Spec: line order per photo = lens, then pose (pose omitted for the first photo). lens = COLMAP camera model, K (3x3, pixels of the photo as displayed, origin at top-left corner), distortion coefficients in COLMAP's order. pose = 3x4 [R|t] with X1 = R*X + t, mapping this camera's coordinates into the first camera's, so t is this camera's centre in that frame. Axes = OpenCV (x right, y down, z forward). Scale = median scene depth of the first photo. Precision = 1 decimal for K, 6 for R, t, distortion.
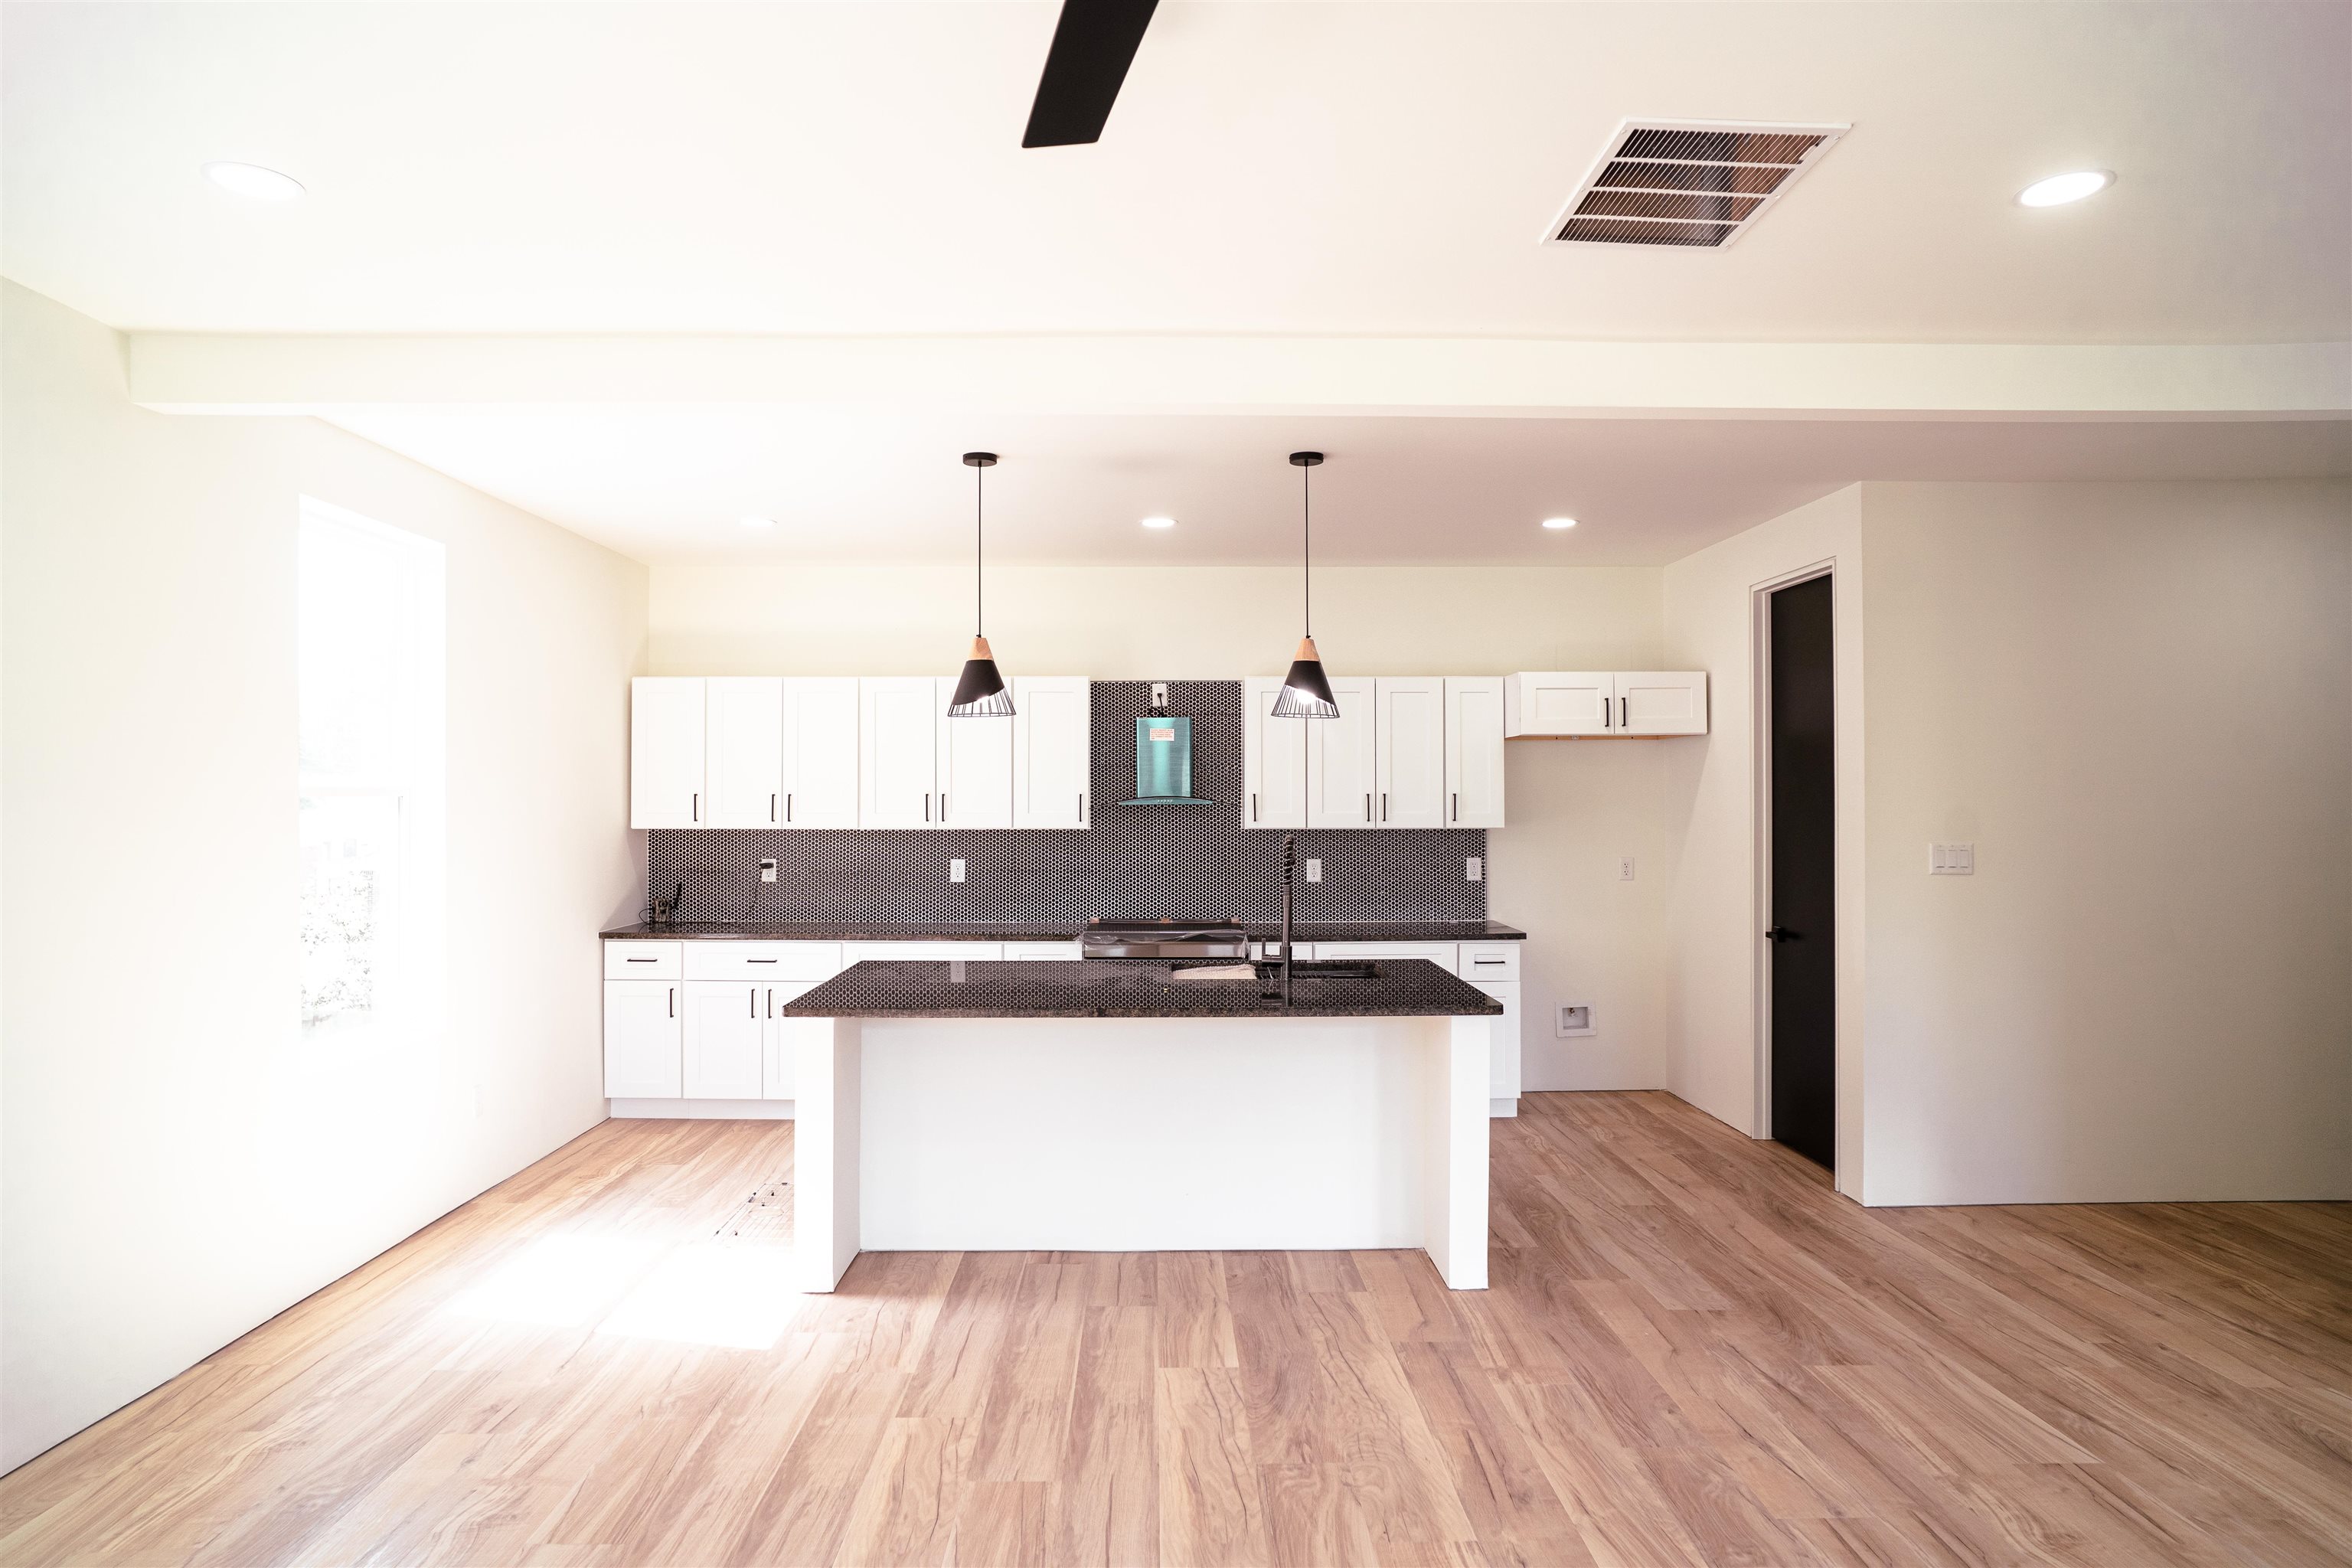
lens RADIAL K [[1400.7, 0, 1170.9], [0, 1400.7, 786.9], [0, 0, 1]] dist [-0.070644, 0.057017]
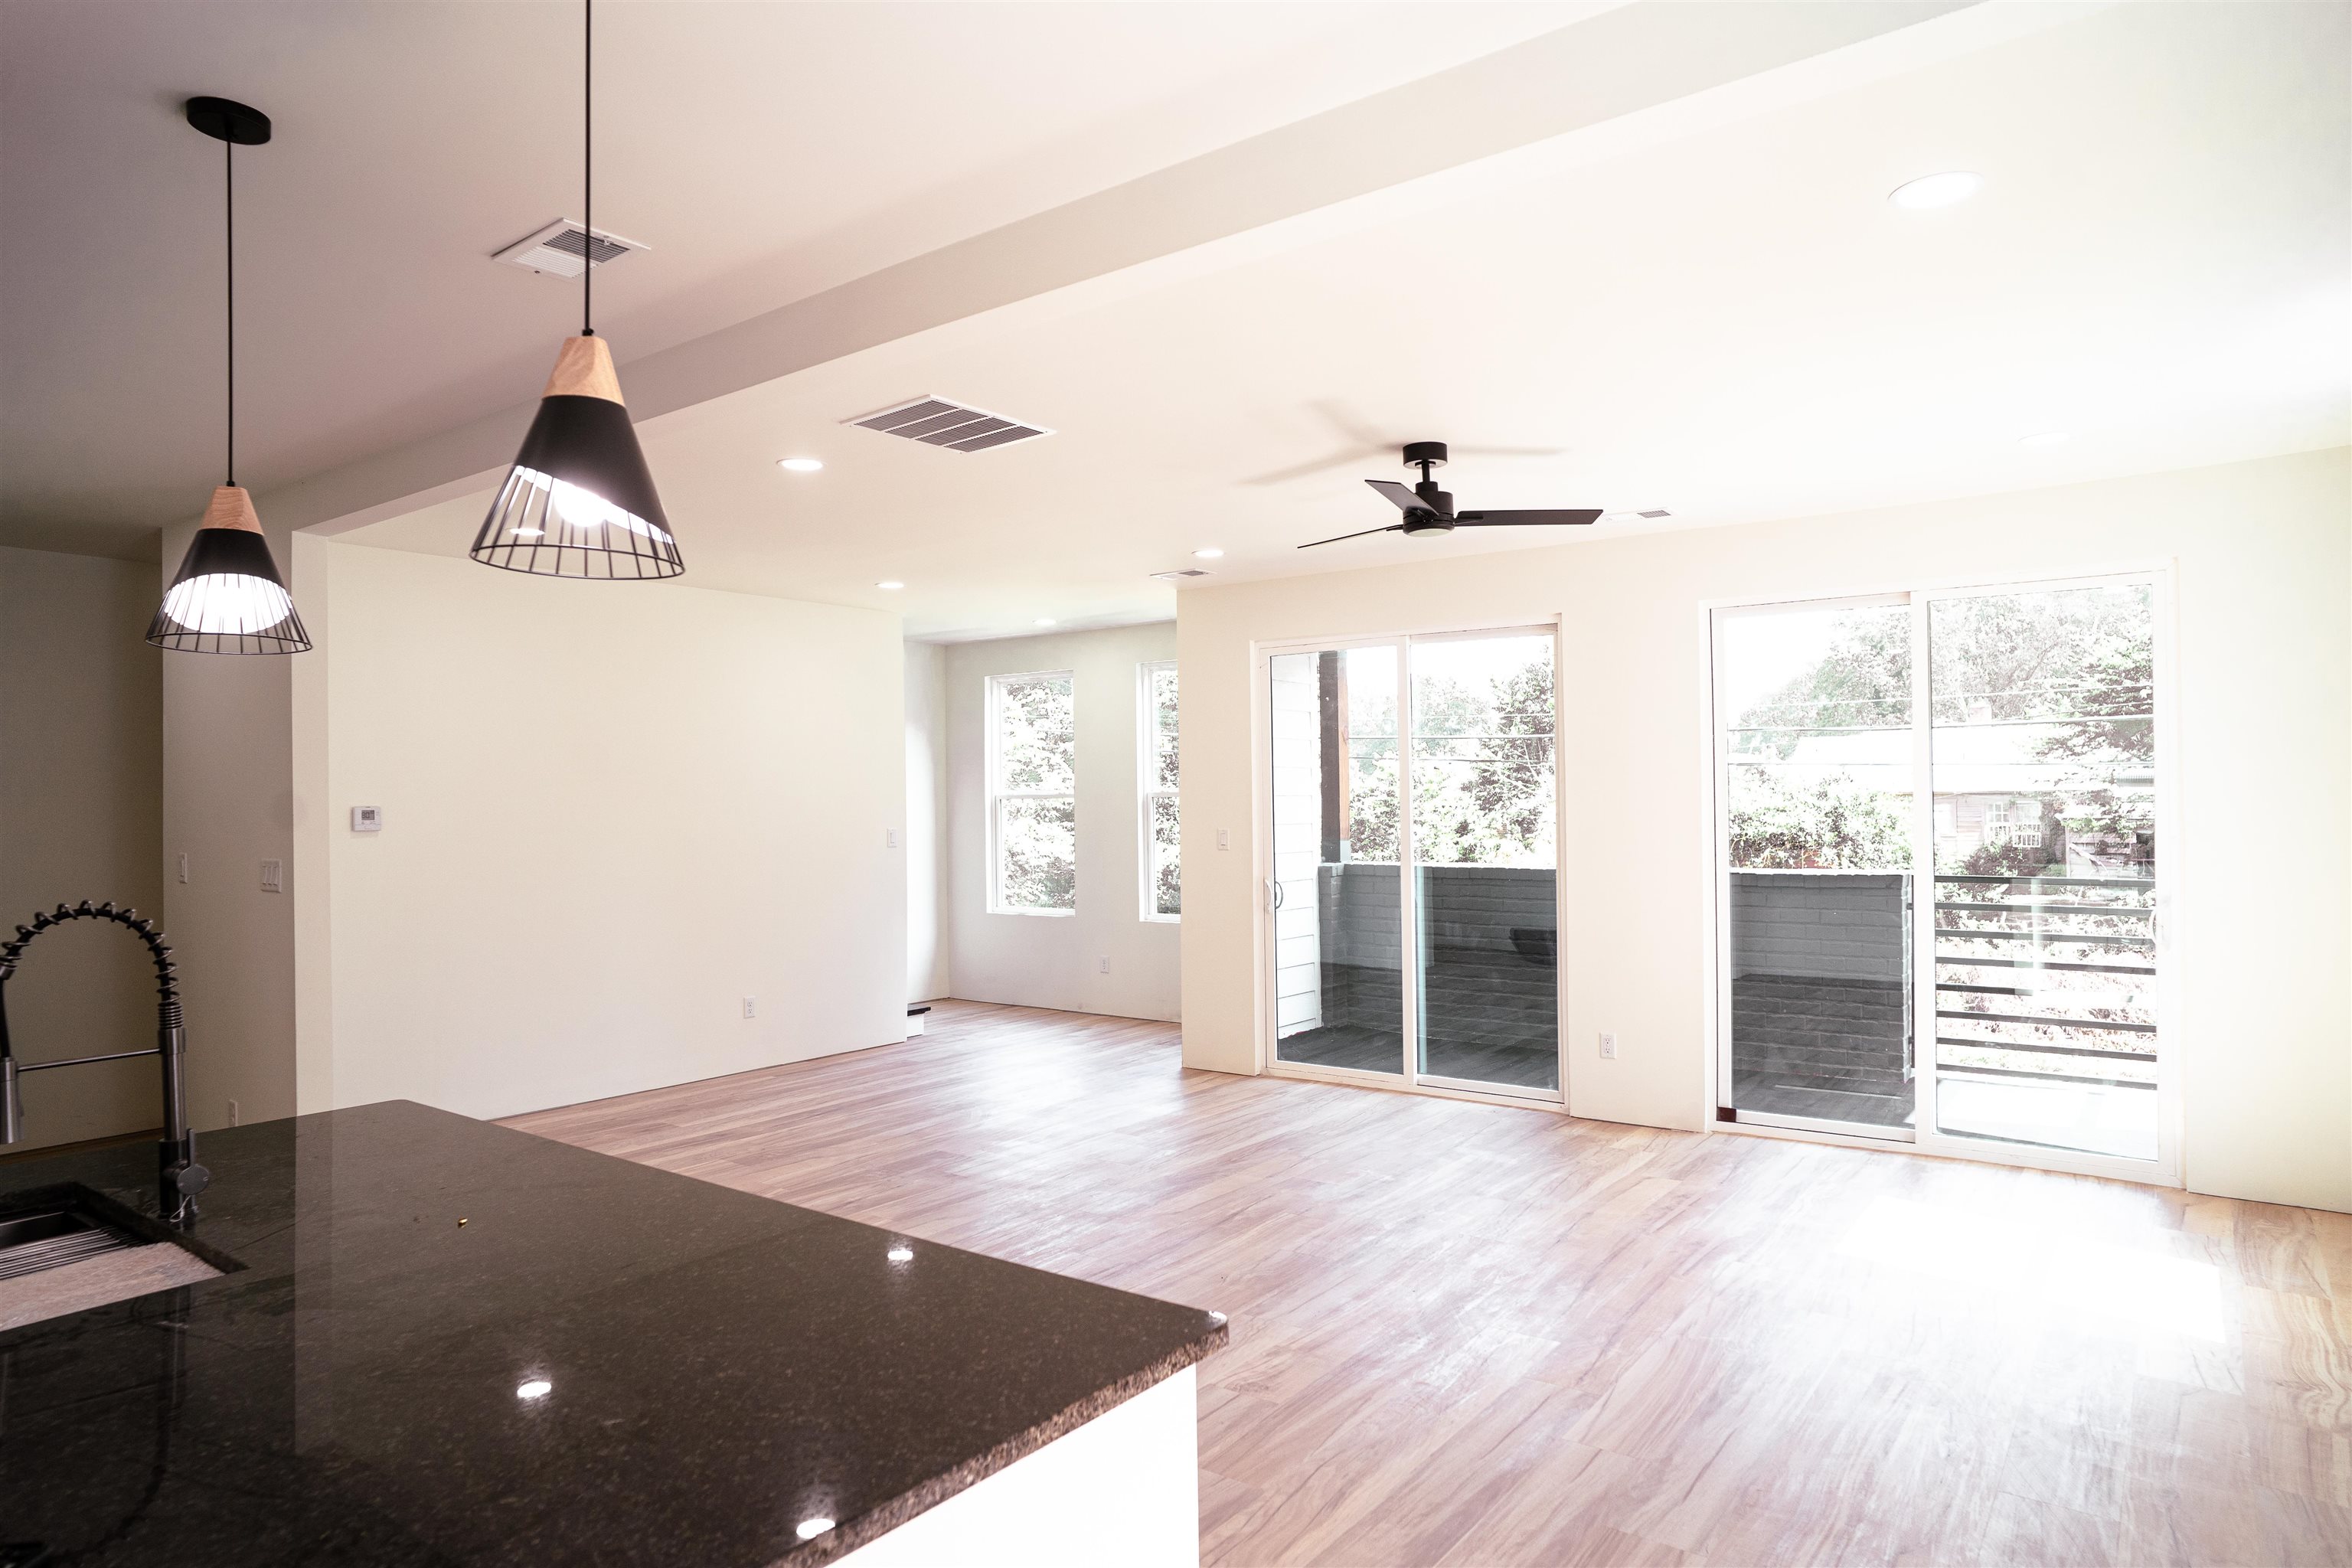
lens RADIAL K [[1400.7, 0, 1170.9], [0, 1400.7, 786.9], [0, 0, 1]] dist [-0.070644, 0.057017]
pose [[-0.791306, 0.020051, 0.611091, -0.335723], [0.010674, 0.999763, -0.018982, 0.009293], [-0.611326, -0.008497, -0.791333, 0.868054]]
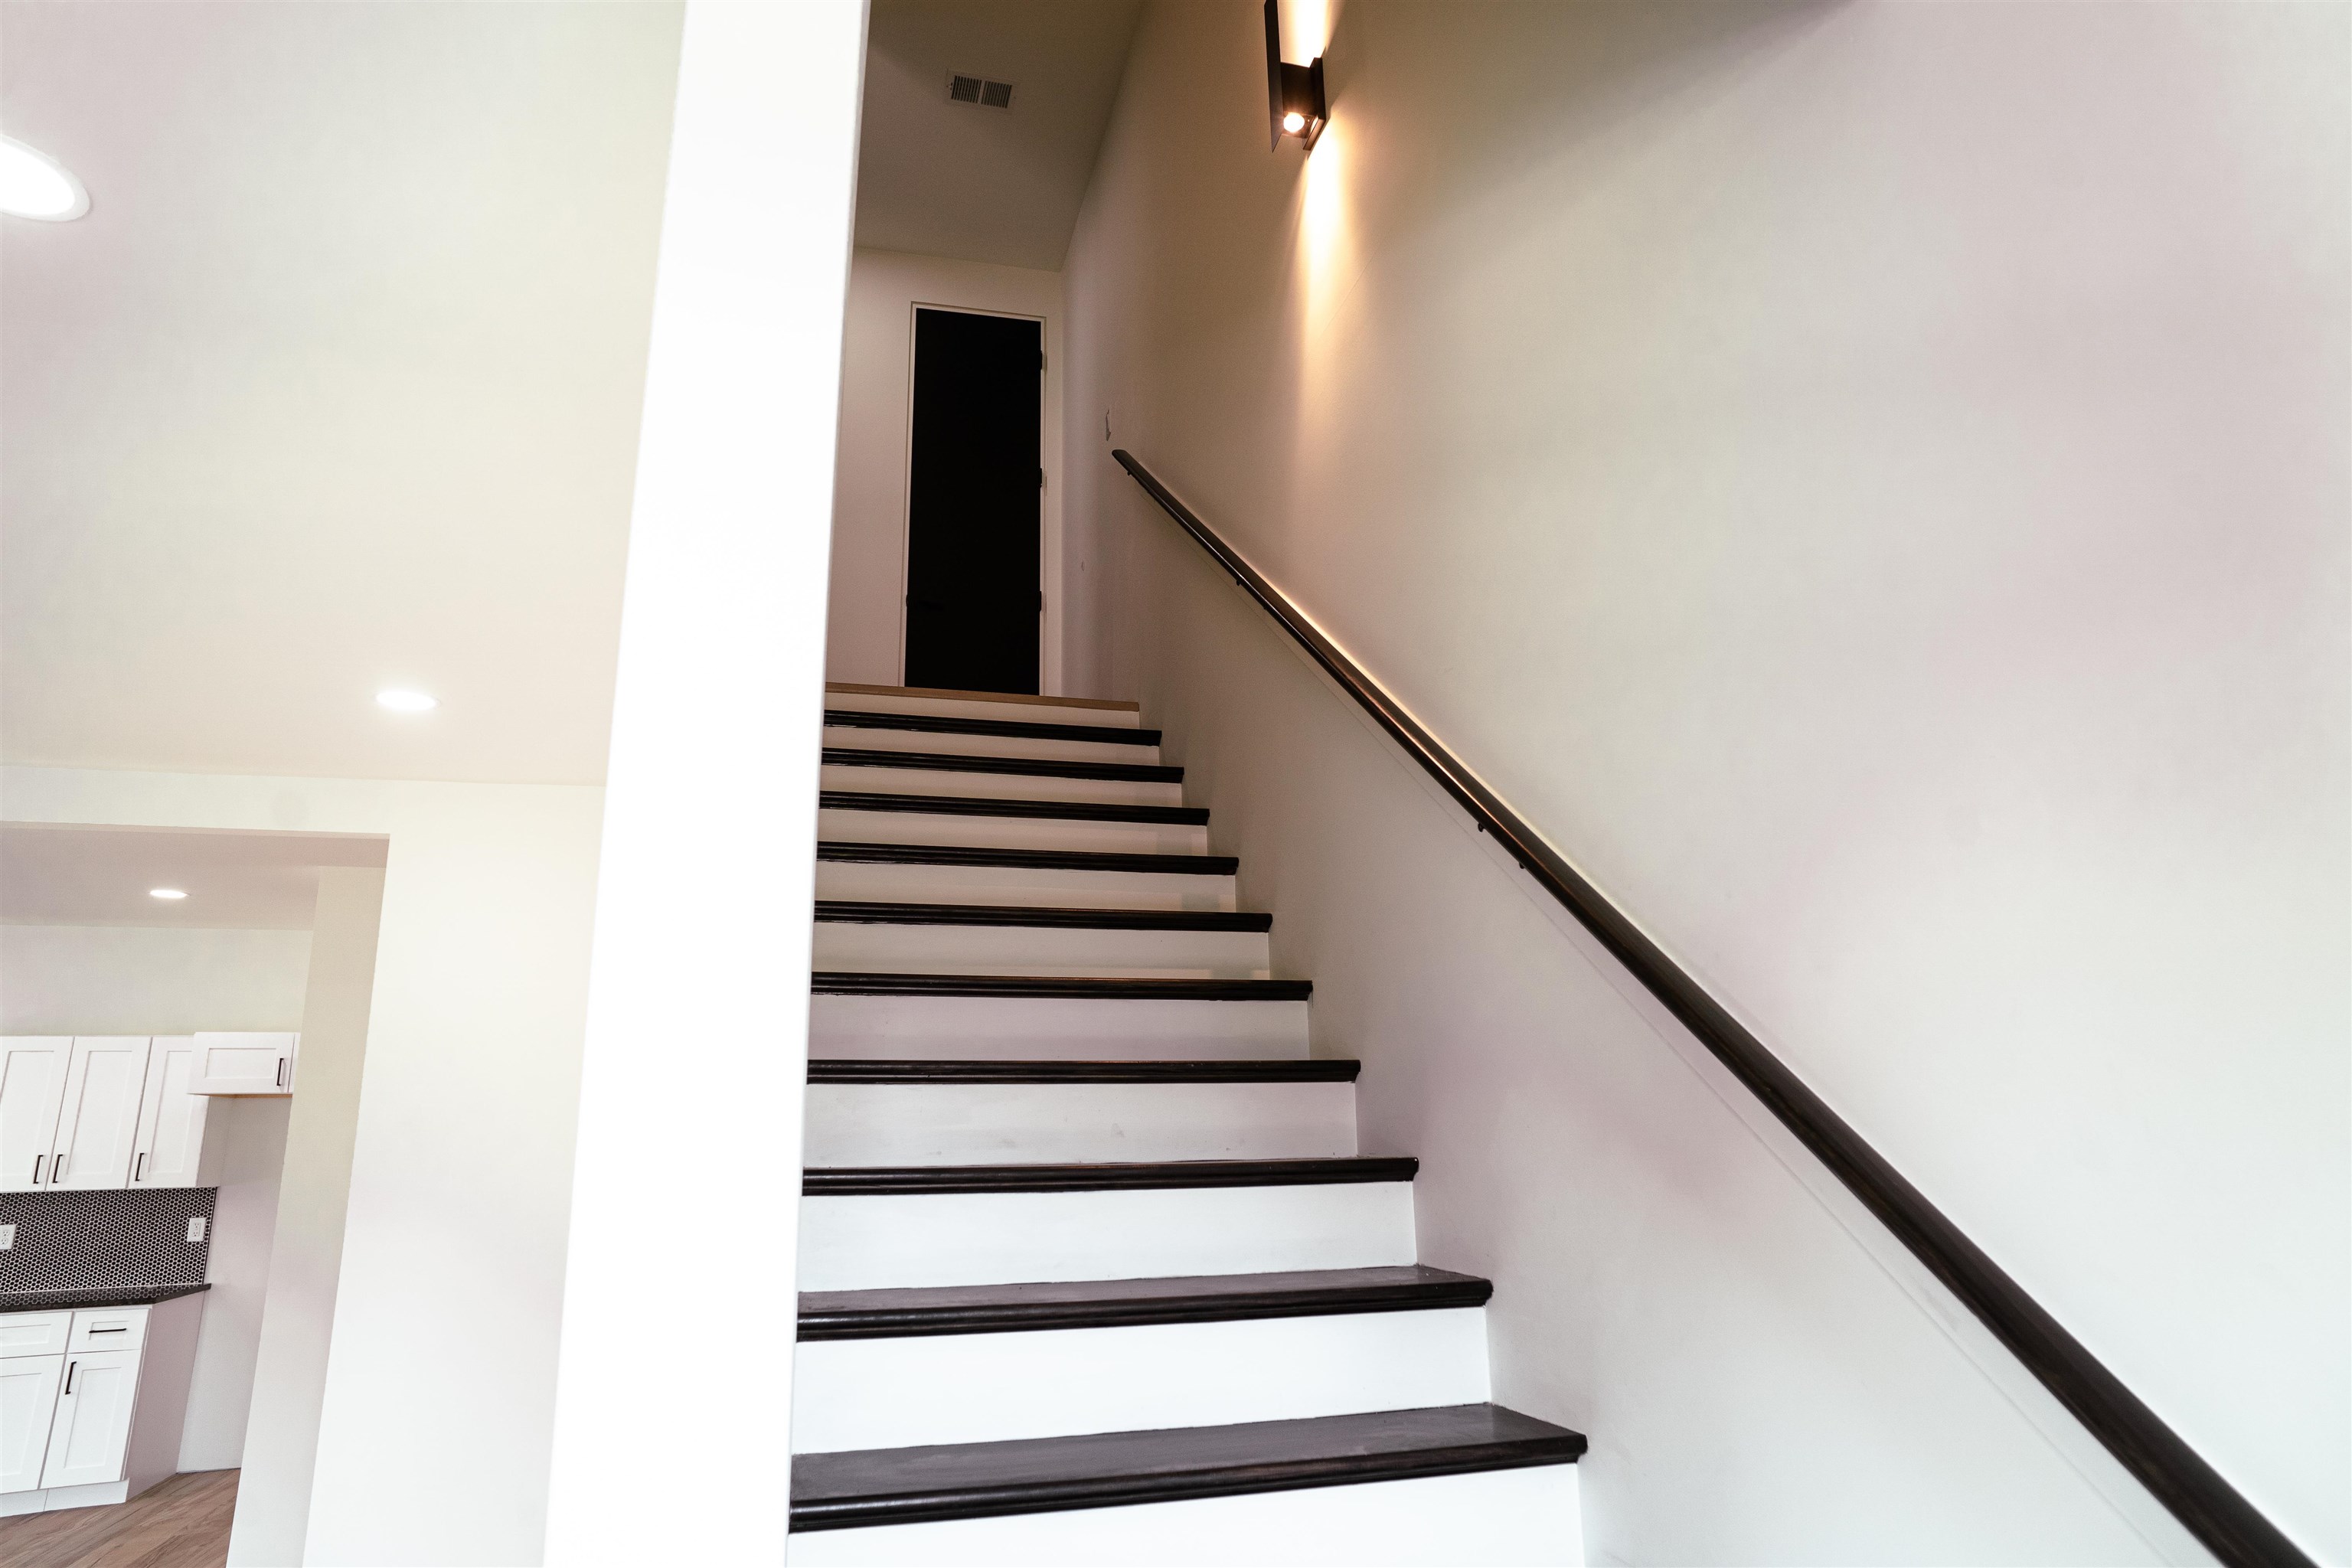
lens RADIAL K [[1400.7, 0, 1170.9], [0, 1400.7, 786.9], [0, 0, 1]] dist [-0.070644, 0.057017]
pose [[0.971924, 0.045415, 0.230870, 0.725394], [0.011676, 0.970678, -0.240098, -0.006040], [-0.235005, 0.236053, 0.942895, -0.185636]]
